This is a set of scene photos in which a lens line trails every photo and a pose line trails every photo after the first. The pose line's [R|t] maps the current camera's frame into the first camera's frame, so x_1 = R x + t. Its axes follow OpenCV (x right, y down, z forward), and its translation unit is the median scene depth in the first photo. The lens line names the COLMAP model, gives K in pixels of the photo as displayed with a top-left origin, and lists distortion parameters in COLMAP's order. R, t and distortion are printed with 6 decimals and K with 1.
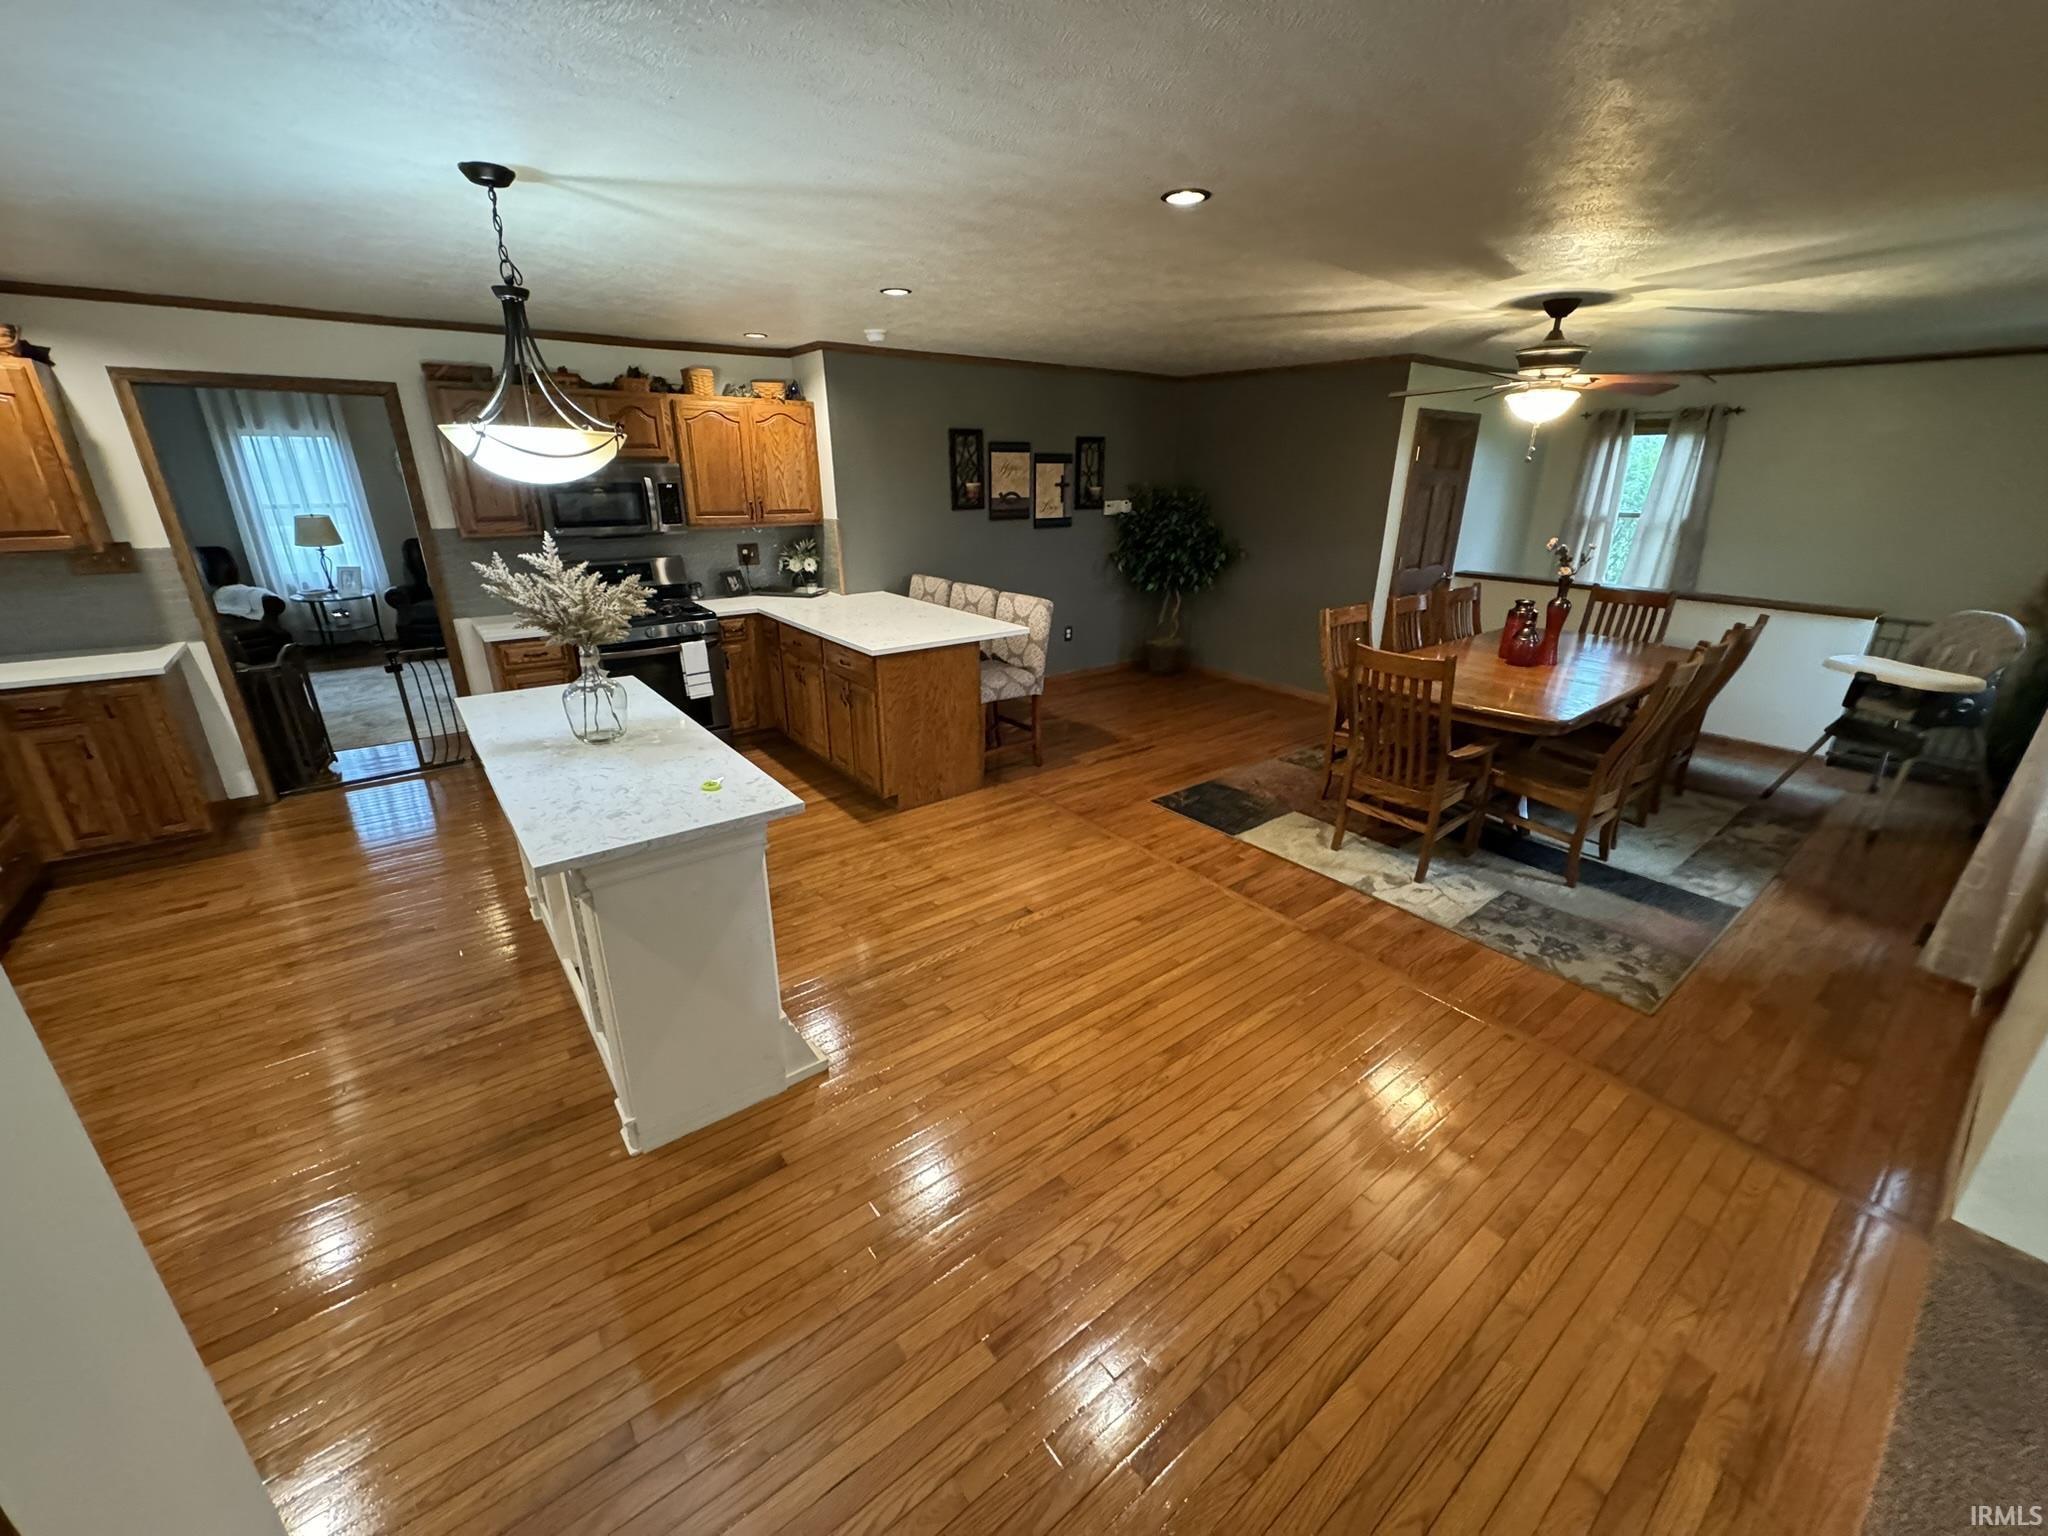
lens RADIAL K [[816.4, 0, 1032.0], [0, 816.4, 764.5], [0, 0, 1]] dist [-0.002670, 0.000903]
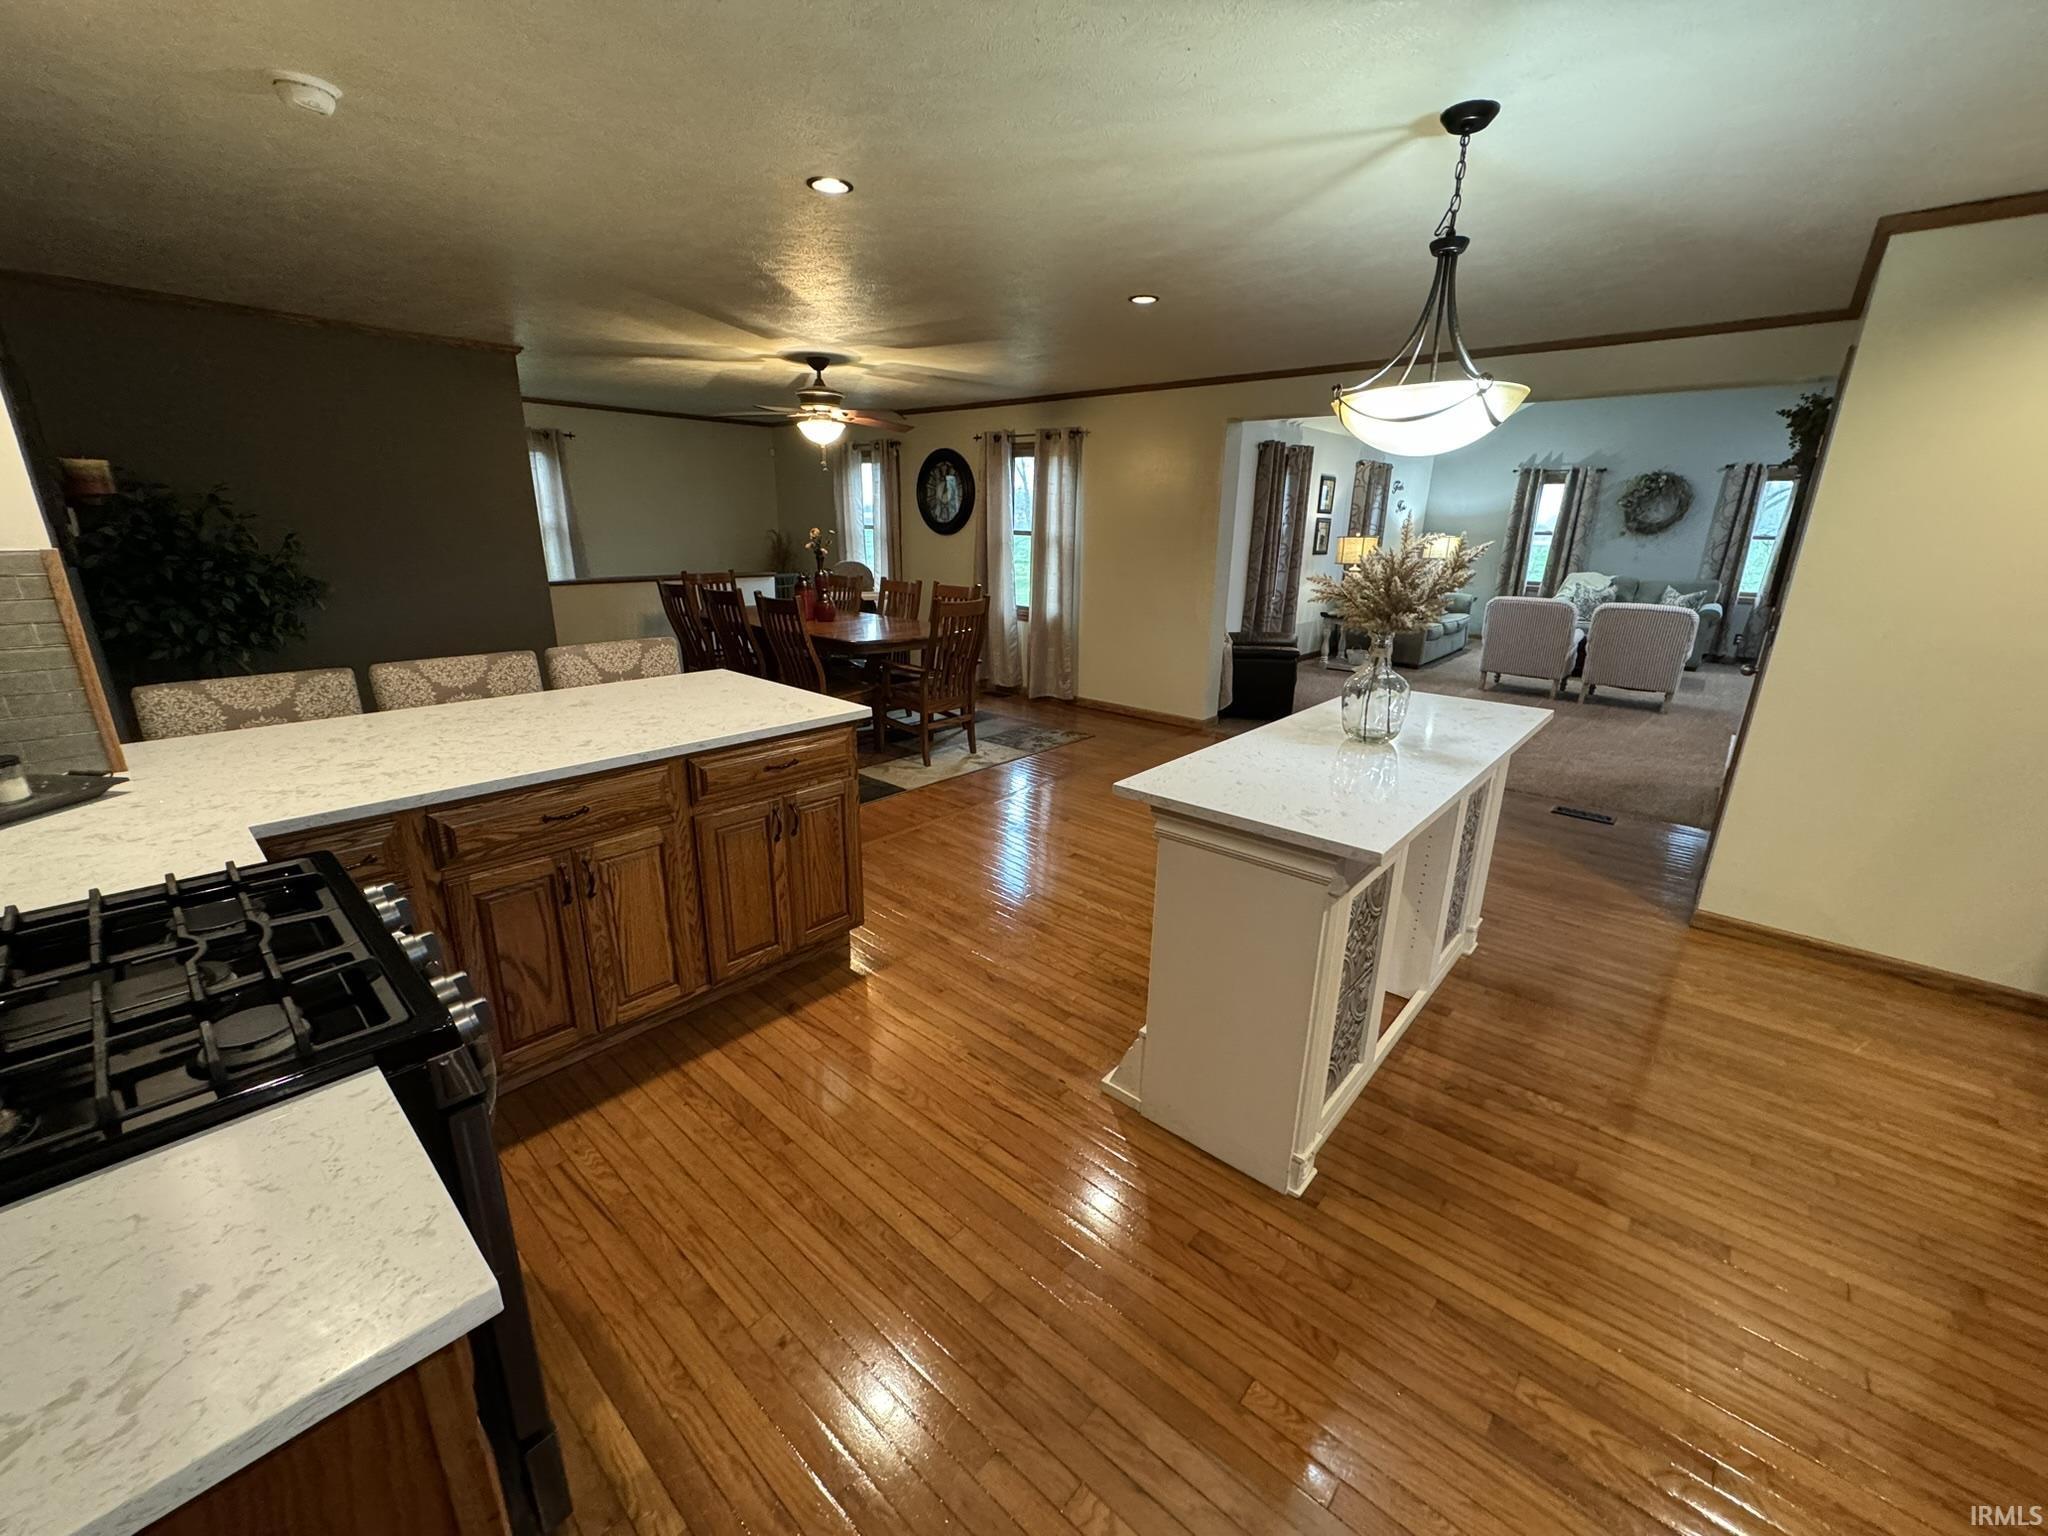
lens RADIAL K [[816.4, 0, 1019.6], [0, 816.4, 774.3], [0, 0, 1]] dist [-0.002670, 0.000903]
pose [[-0.184072, -0.304387, 0.934594, -0.753568], [0.317942, 0.881284, 0.349644, -0.251839], [-0.930070, 0.361507, -0.065443, 0.819419]]
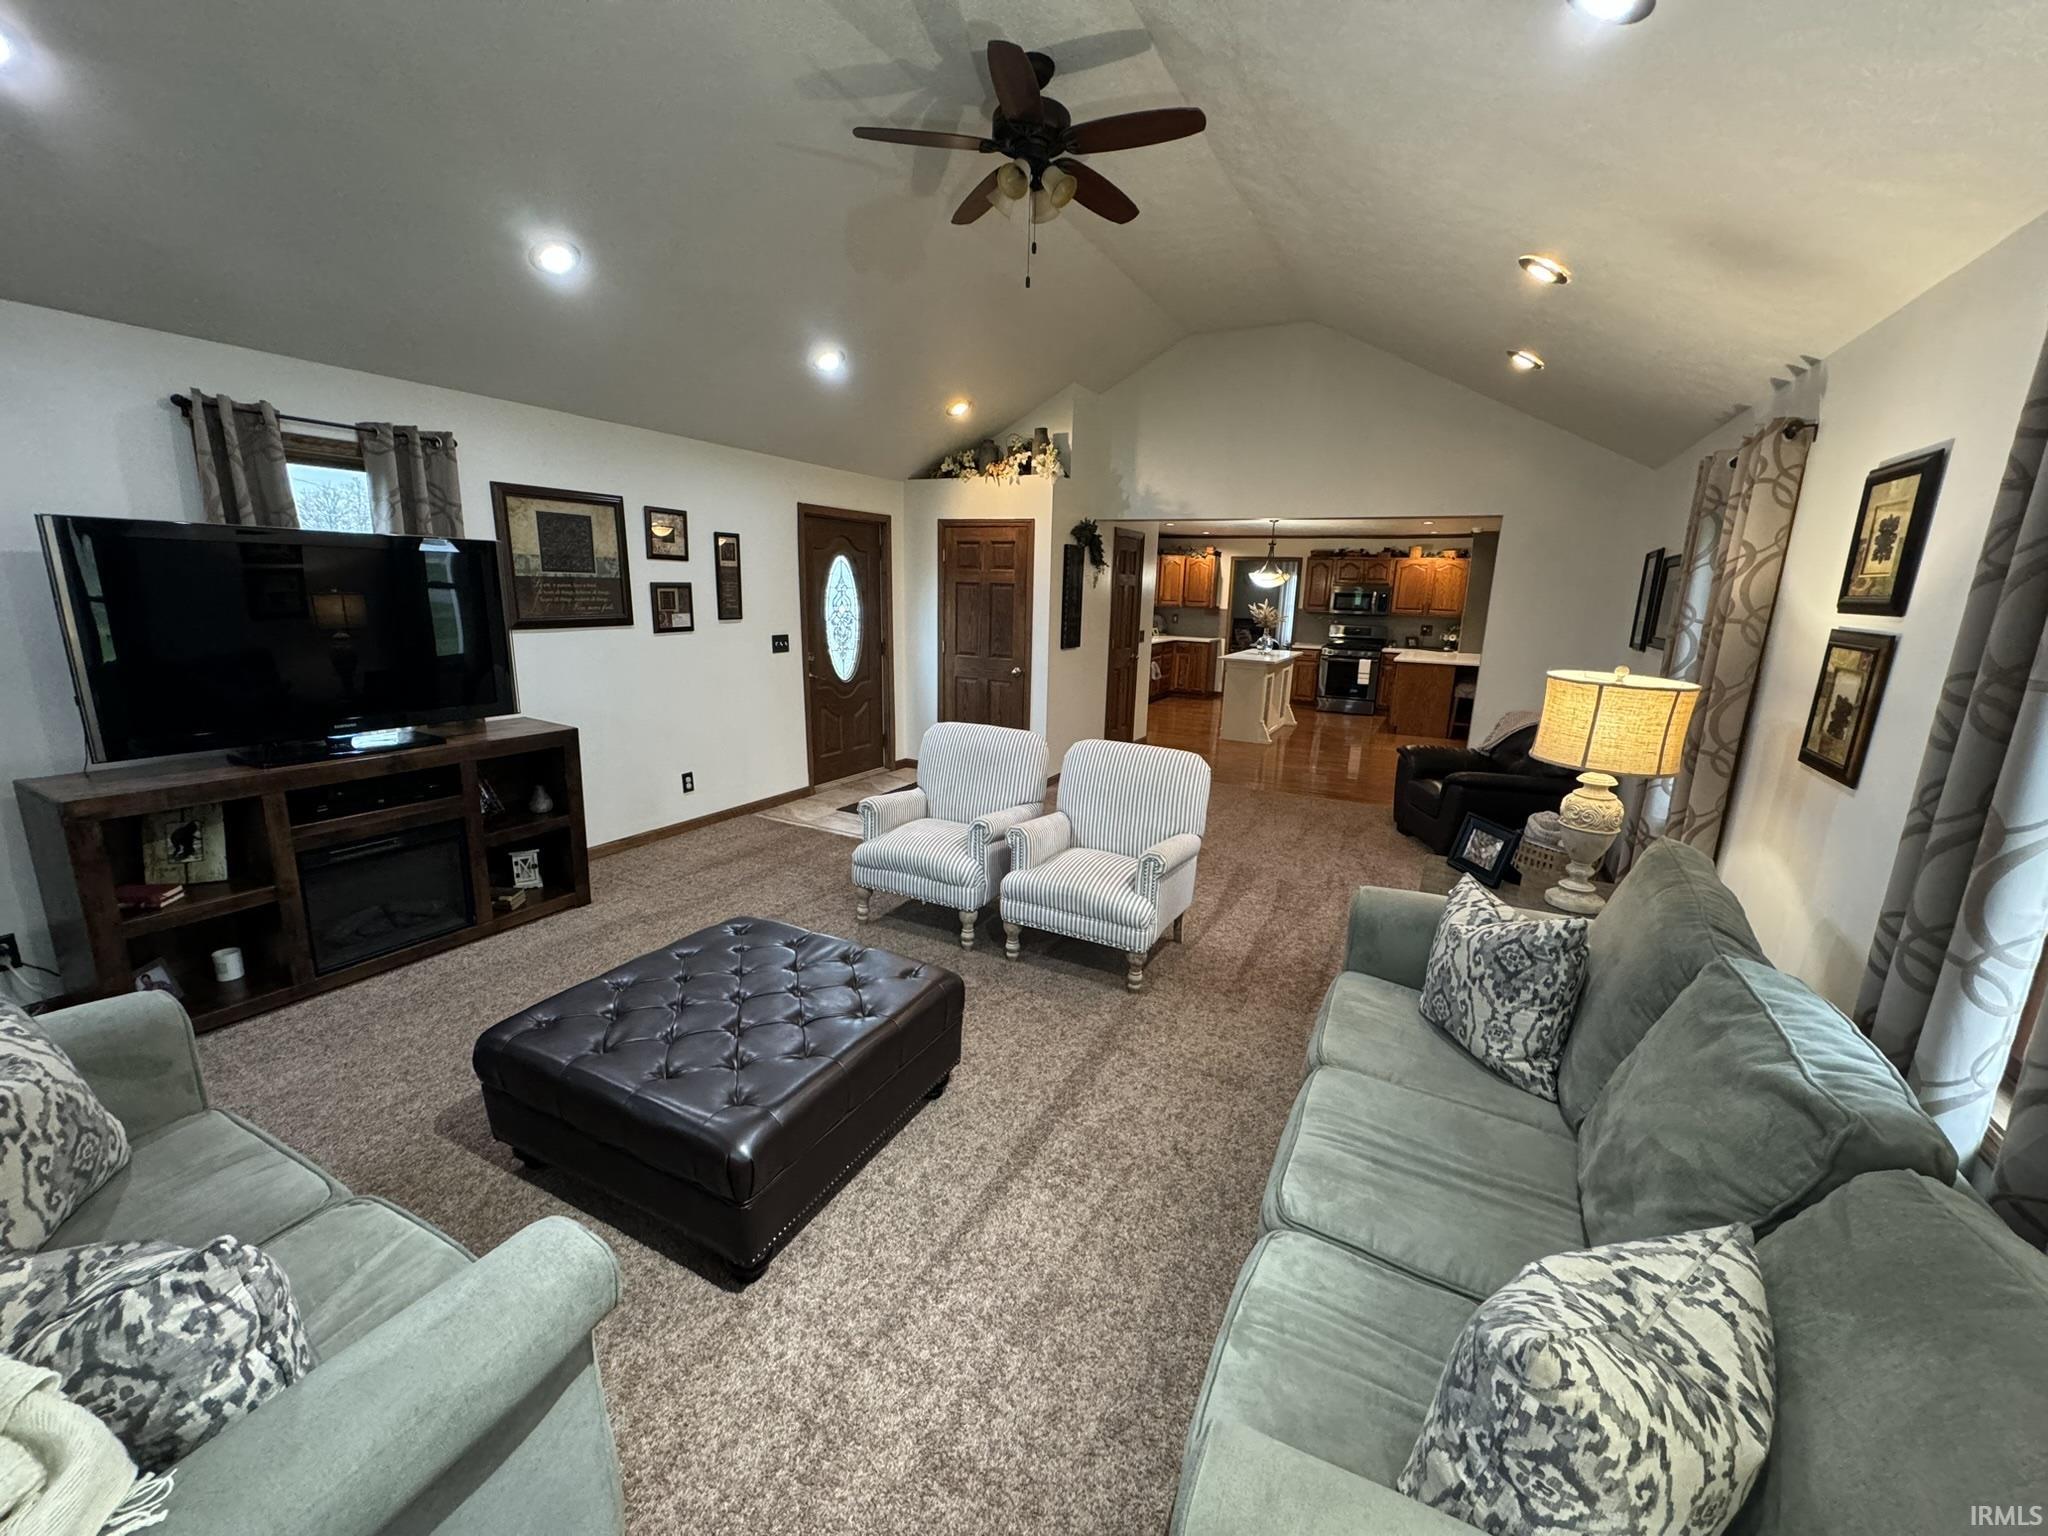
lens RADIAL K [[816.4, 0, 1028.2], [0, 816.4, 773.1], [0, 0, 1]] dist [-0.002670, 0.000903]
pose [[0.410052, 0.208256, -0.887968, 1.357872], [-0.333085, 0.940530, 0.066769, 0.327528], [0.849066, 0.268390, 0.455033, -0.808784]]
